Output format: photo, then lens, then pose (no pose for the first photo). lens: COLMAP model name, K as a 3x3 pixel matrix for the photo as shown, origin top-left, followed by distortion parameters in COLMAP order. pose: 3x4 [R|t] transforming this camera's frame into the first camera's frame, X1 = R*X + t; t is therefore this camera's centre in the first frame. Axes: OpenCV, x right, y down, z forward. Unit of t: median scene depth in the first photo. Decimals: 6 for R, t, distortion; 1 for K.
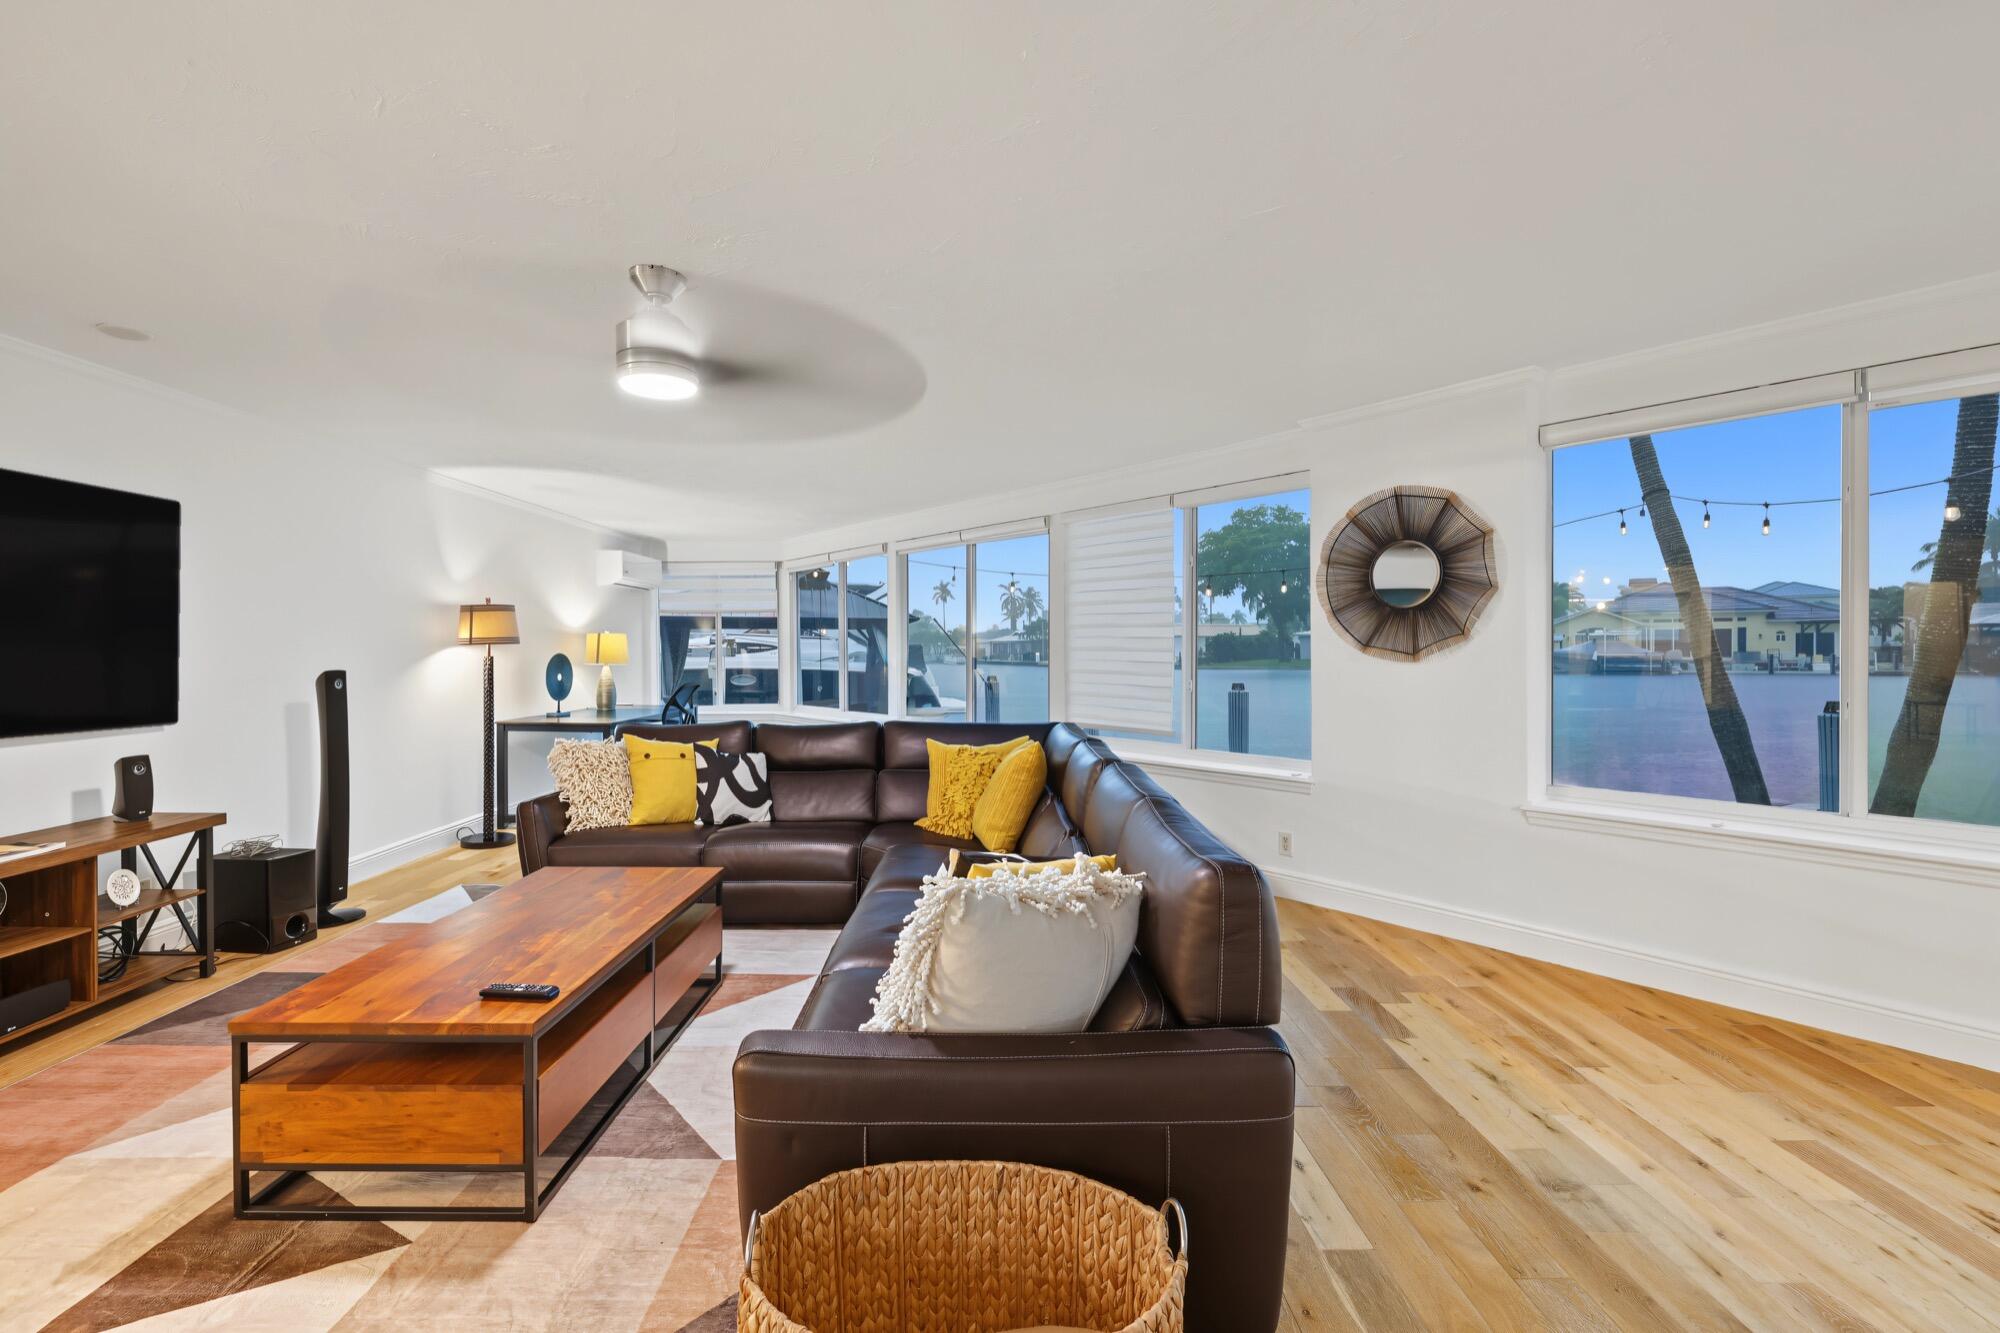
lens RADIAL K [[848.1, 0, 981.2], [0, 848.1, 655.8], [0, 0, 1]] dist [-0.005545, 0.001334]
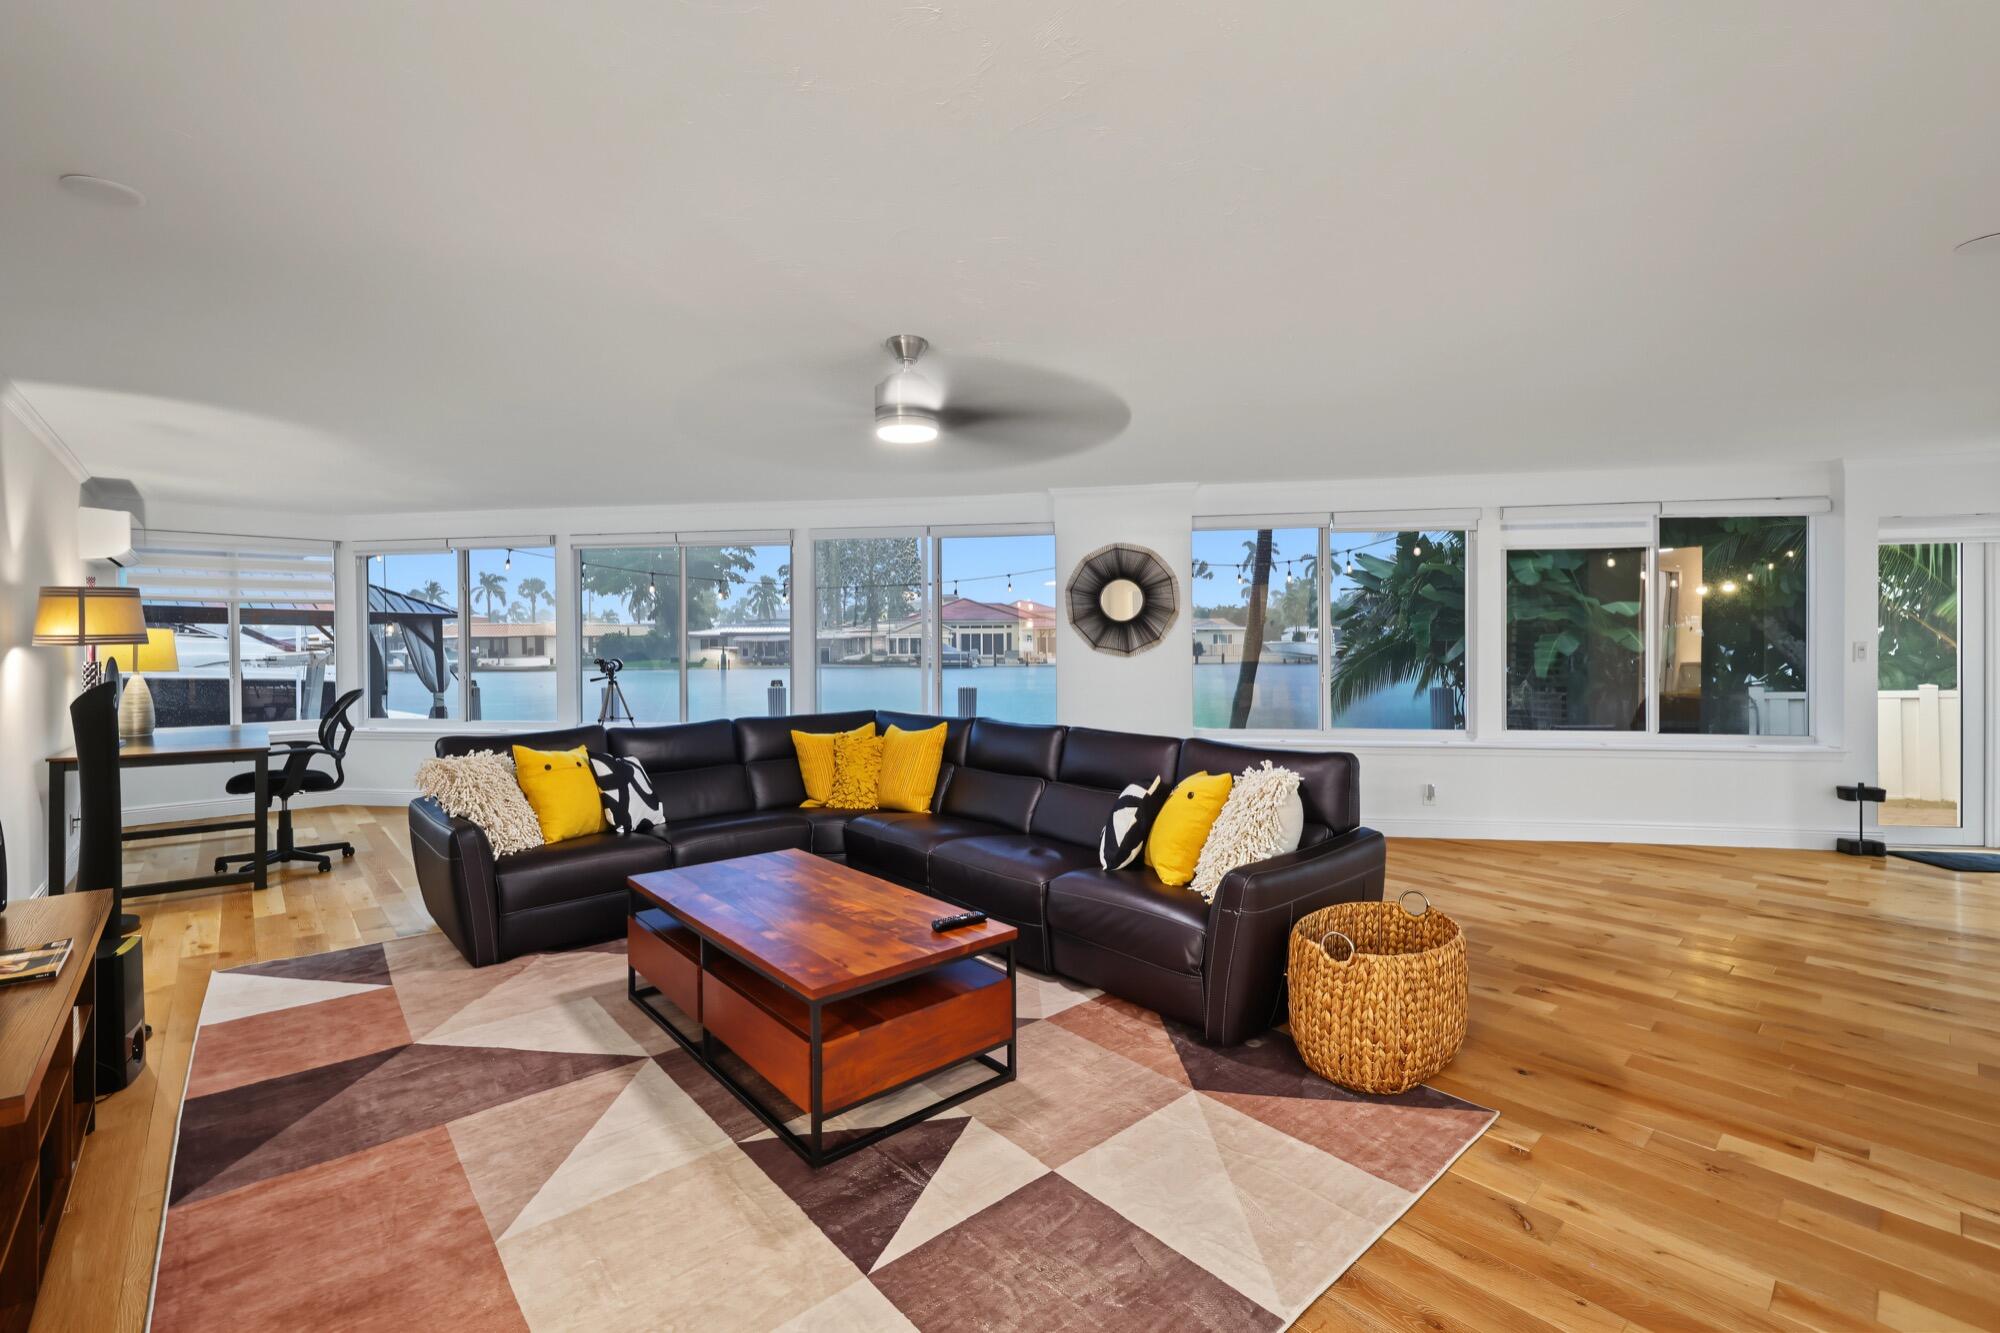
lens RADIAL K [[848.1, 0, 965.4], [0, 848.1, 647.0], [0, 0, 1]] dist [-0.005545, 0.001334]
pose [[0.758004, -0.000284, 0.652250, -0.647300], [0.007079, 0.999945, -0.007791, -0.000780], [-0.652211, 0.010523, 0.757964, 0.014063]]
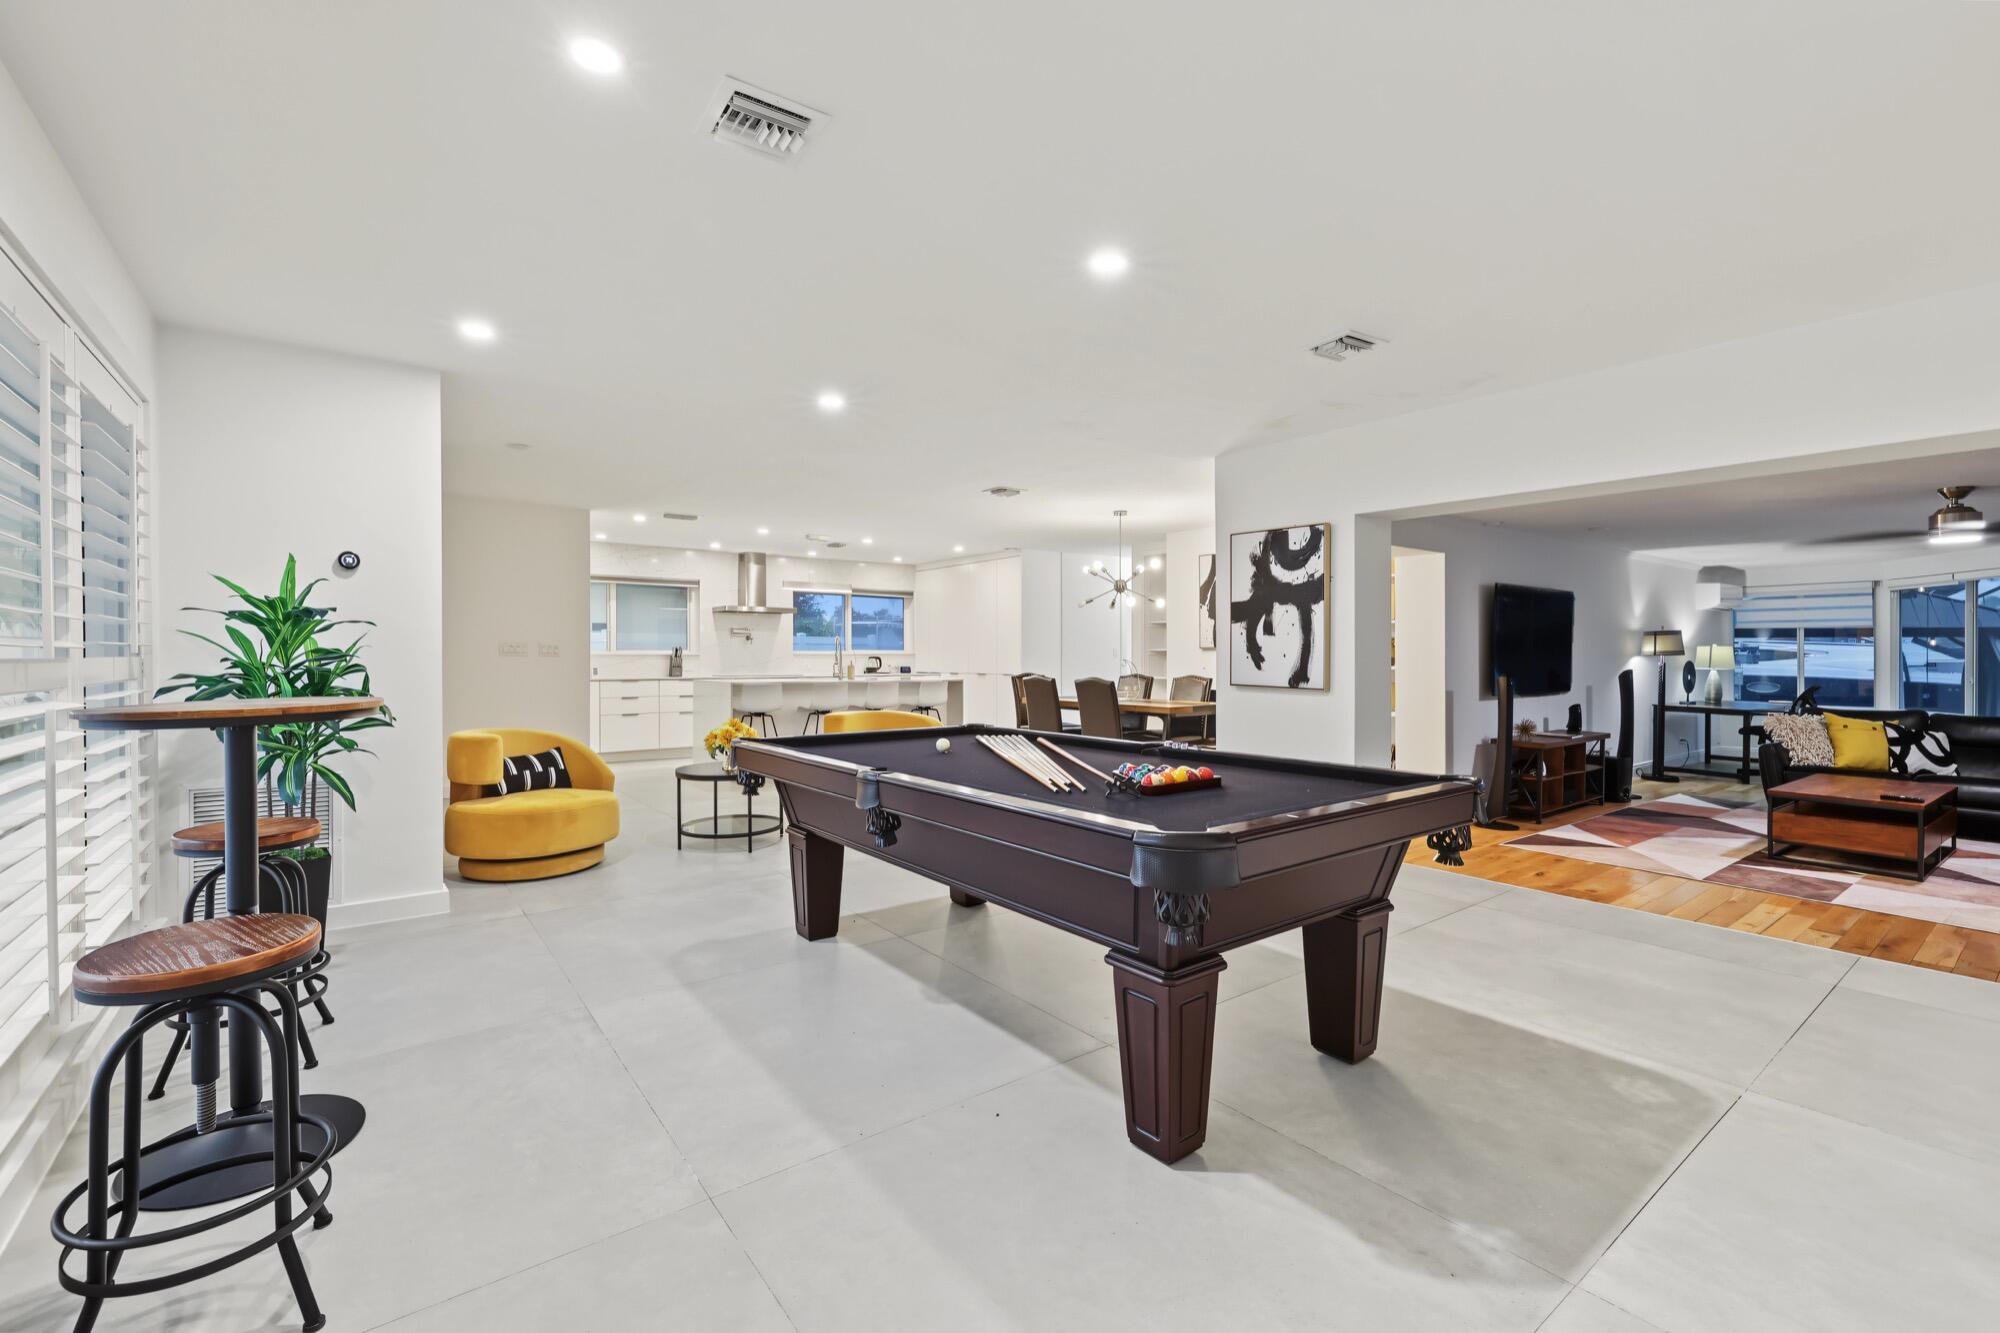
lens RADIAL K [[848.1, 0, 981.0], [0, 848.1, 661.1], [0, 0, 1]] dist [-0.005545, 0.001334]
pose [[0.587257, 0.014205, -0.809276, -0.059613], [-0.011083, 0.999893, 0.009509, -0.004591], [0.809325, 0.003385, 0.587352, -1.289367]]
